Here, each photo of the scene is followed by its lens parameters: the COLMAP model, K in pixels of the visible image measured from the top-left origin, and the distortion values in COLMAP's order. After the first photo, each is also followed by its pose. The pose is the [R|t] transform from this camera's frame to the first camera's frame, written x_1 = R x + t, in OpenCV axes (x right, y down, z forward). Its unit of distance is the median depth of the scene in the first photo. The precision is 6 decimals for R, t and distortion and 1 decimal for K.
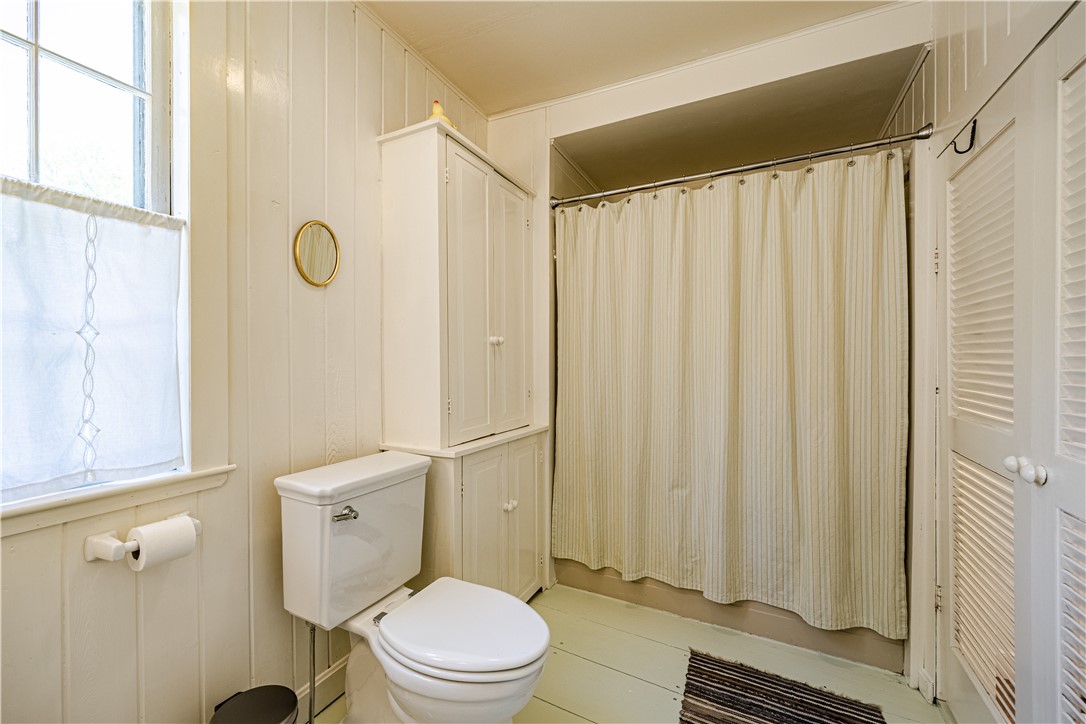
lens RADIAL K [[434.3, 0, 543.0], [0, 434.3, 362.0], [0, 0, 1]] dist [0.000284, -0.000019]
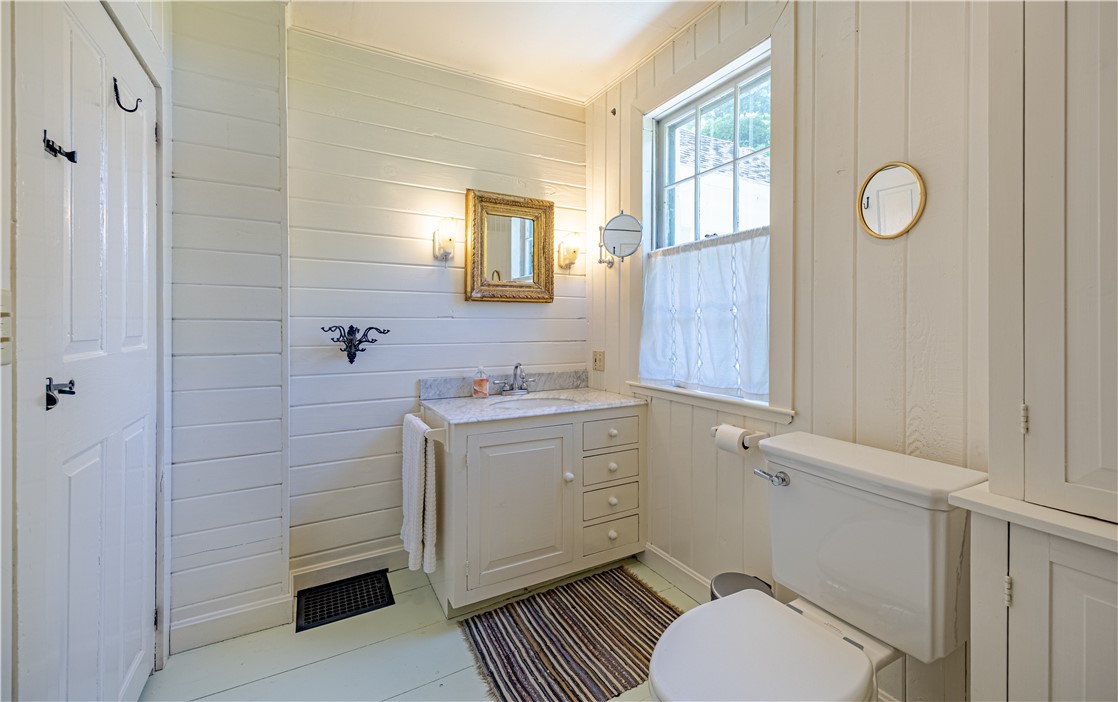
lens RADIAL K [[449.3, 0, 561.5], [0, 449.3, 326.5], [0, 0, 1]] dist [-0.000031, 0.000007]
pose [[-0.554248, 0.001315, -0.832350, 0.822354], [-0.006746, 0.999959, 0.006072, -0.005866], [0.832324, 0.008980, -0.554216, 1.353208]]
